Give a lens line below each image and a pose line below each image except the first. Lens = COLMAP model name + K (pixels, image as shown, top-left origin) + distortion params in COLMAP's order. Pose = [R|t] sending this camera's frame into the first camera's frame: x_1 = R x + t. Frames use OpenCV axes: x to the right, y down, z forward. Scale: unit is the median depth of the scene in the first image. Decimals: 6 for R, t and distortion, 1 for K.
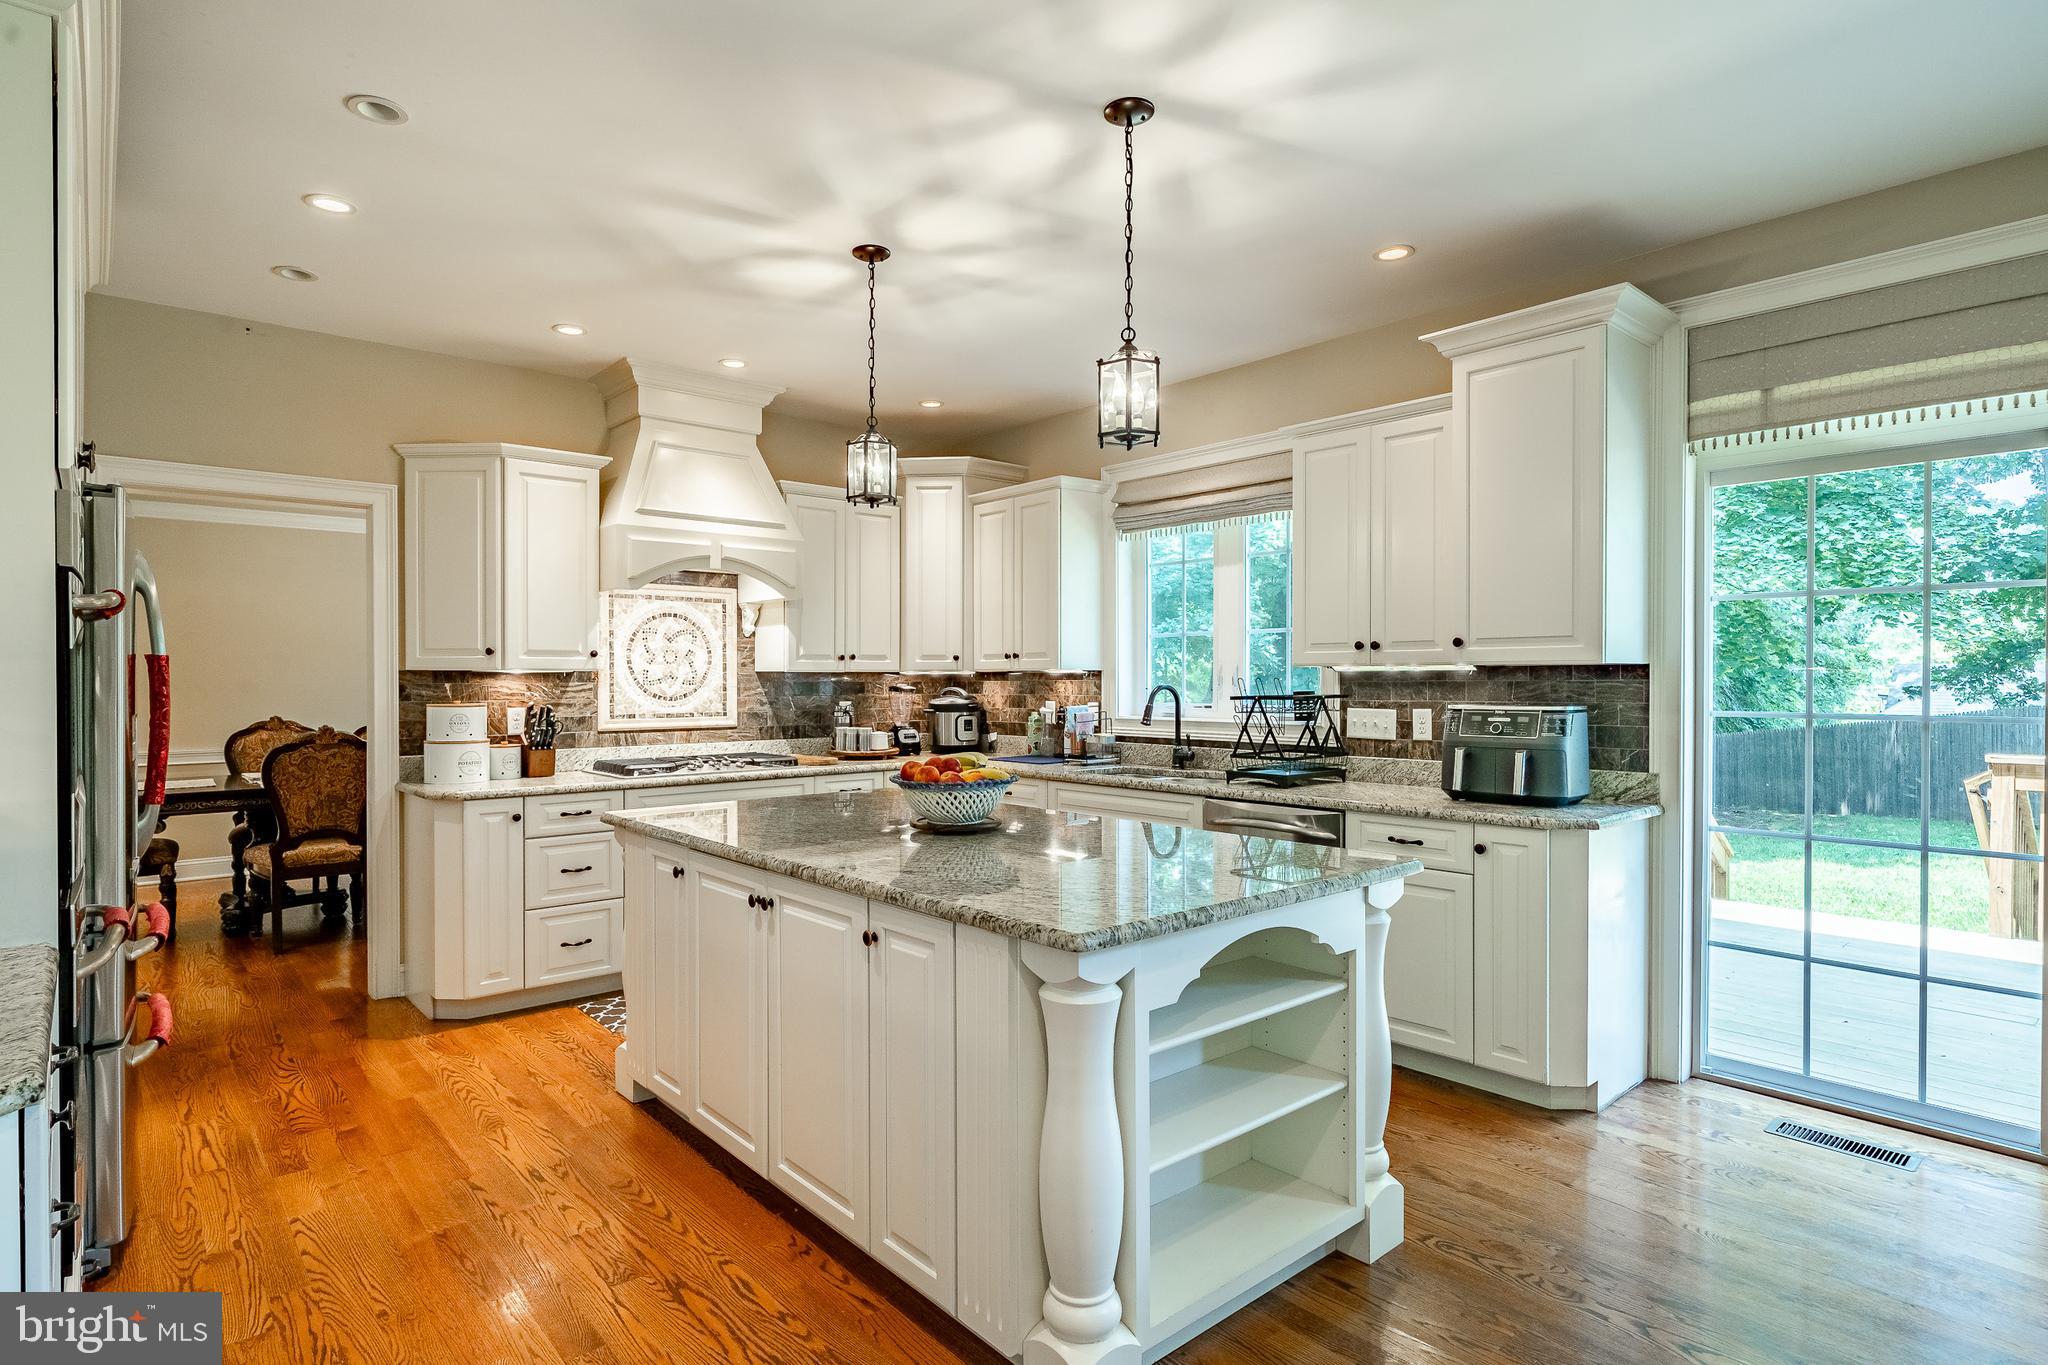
lens RADIAL K [[1071.9, 0, 987.2], [0, 1071.9, 684.2], [0, 0, 1]] dist [-0.004726, 0.000767]
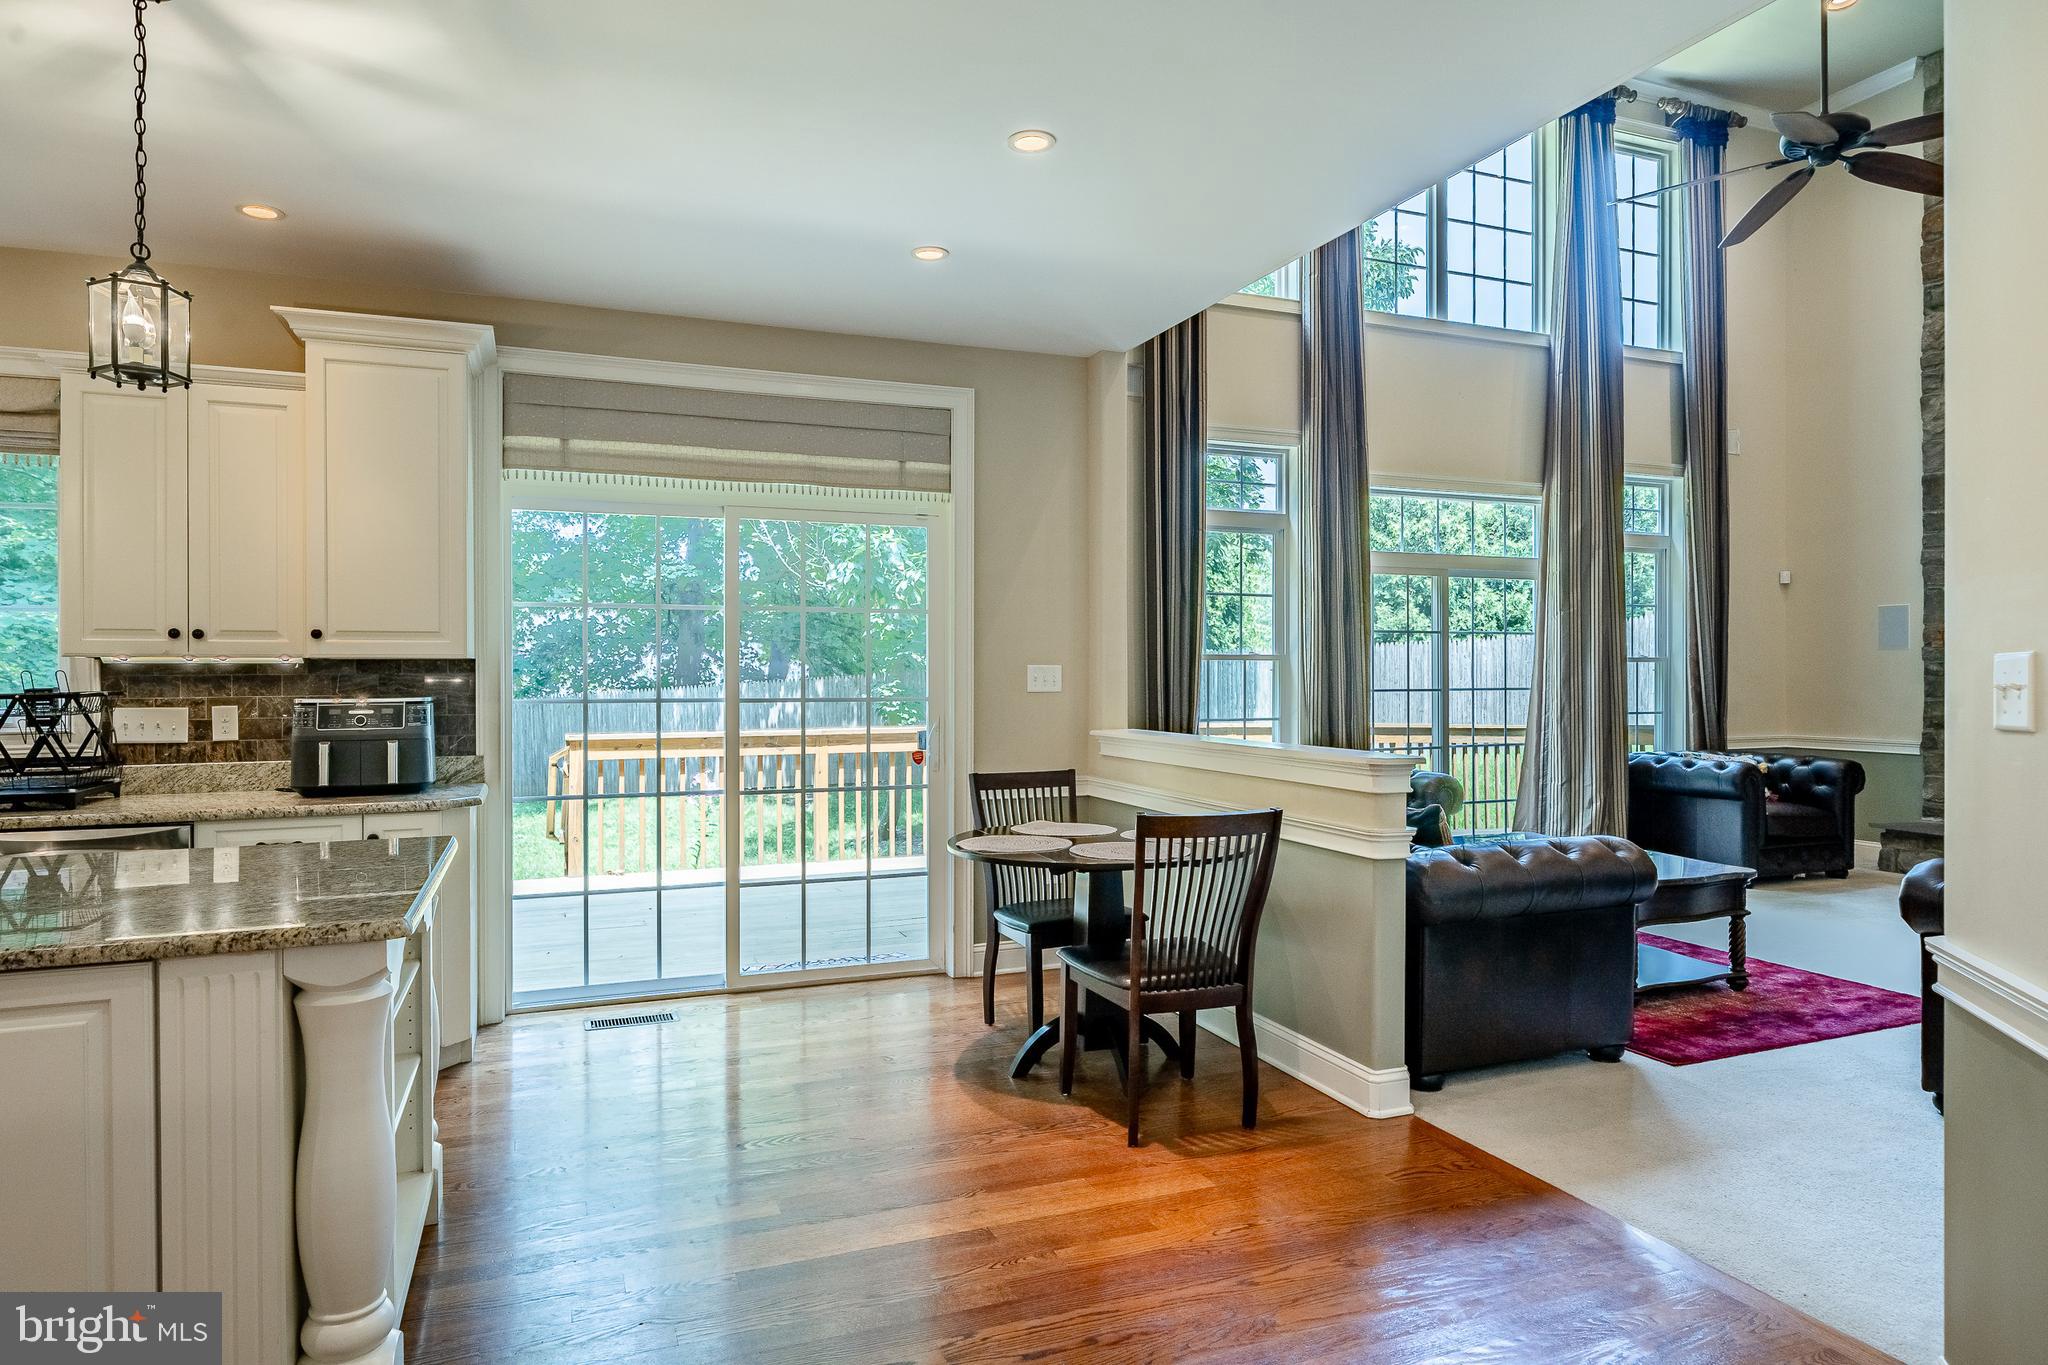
lens RADIAL K [[1228.6, 0, 1009.7], [0, 1228.6, 672.6], [0, 0, 1]] dist [0.015633, -0.005247]
pose [[0.327186, 0.003527, 0.944953, -0.323787], [0.007643, 0.999950, -0.006379, 0.006082], [-0.944929, 0.009309, 0.327143, 0.032352]]
